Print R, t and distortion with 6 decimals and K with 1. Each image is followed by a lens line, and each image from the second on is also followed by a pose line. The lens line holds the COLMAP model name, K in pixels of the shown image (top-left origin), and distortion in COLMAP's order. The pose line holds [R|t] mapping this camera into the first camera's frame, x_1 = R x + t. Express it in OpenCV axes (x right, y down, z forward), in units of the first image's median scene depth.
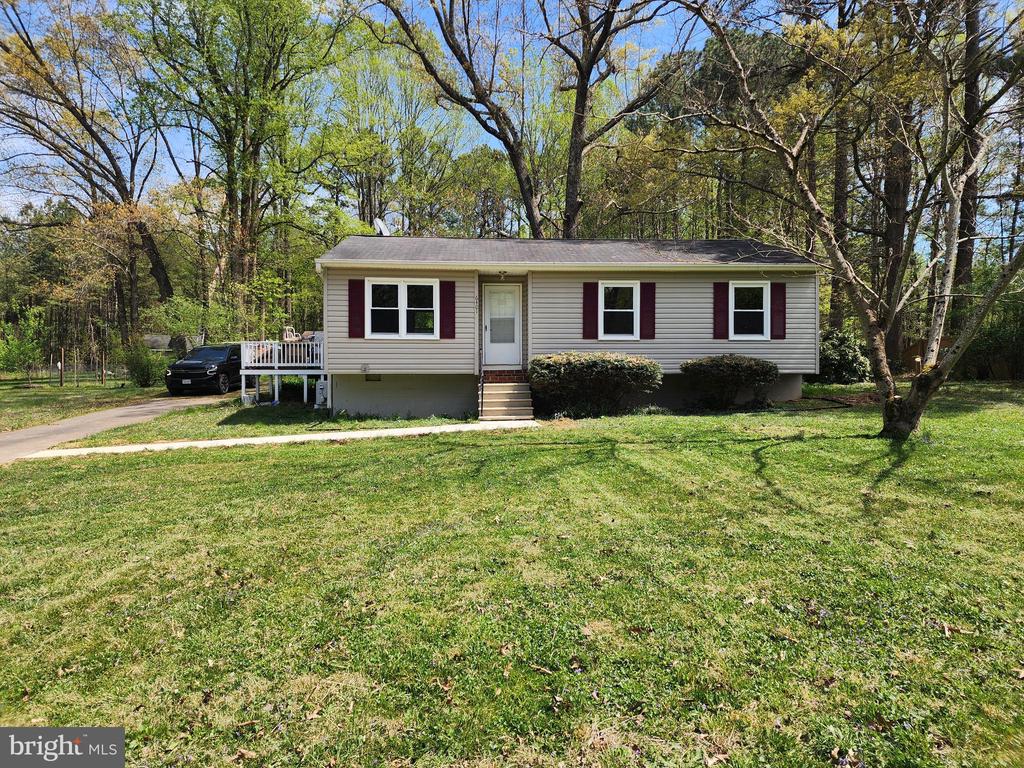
lens RADIAL K [[670.1, 0, 511.5], [0, 670.1, 386.0], [0, 0, 1]] dist [0.004901, -0.004276]
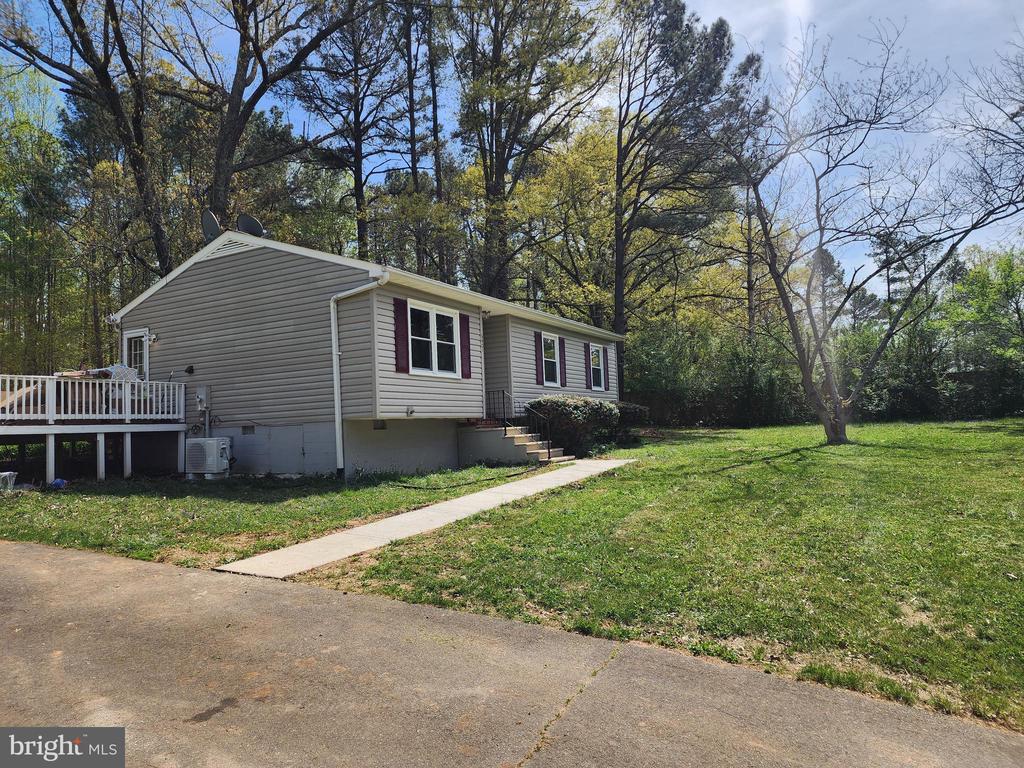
lens RADIAL K [[670.1, 0, 502.5], [0, 670.1, 384.9], [0, 0, 1]] dist [0.004901, -0.004276]
pose [[0.531552, 0.036374, 0.846244, -0.819643], [0.055465, 0.995438, -0.077626, 0.008802], [-0.845208, 0.088200, 0.527110, 0.492632]]
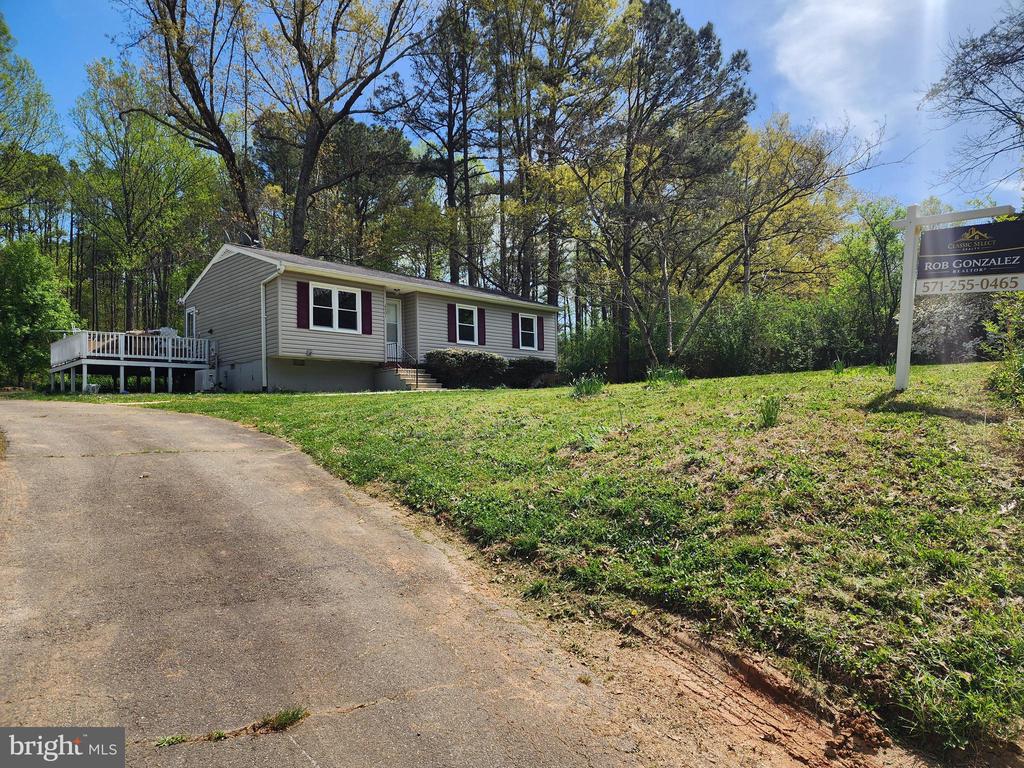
lens RADIAL K [[670.1, 0, 520.6], [0, 670.1, 387.9], [0, 0, 1]] dist [0.004901, -0.004276]
pose [[0.739767, 0.020886, 0.672539, -0.761101], [0.032311, 0.997262, -0.066511, 0.132904], [-0.672087, 0.070933, 0.737067, -0.176816]]
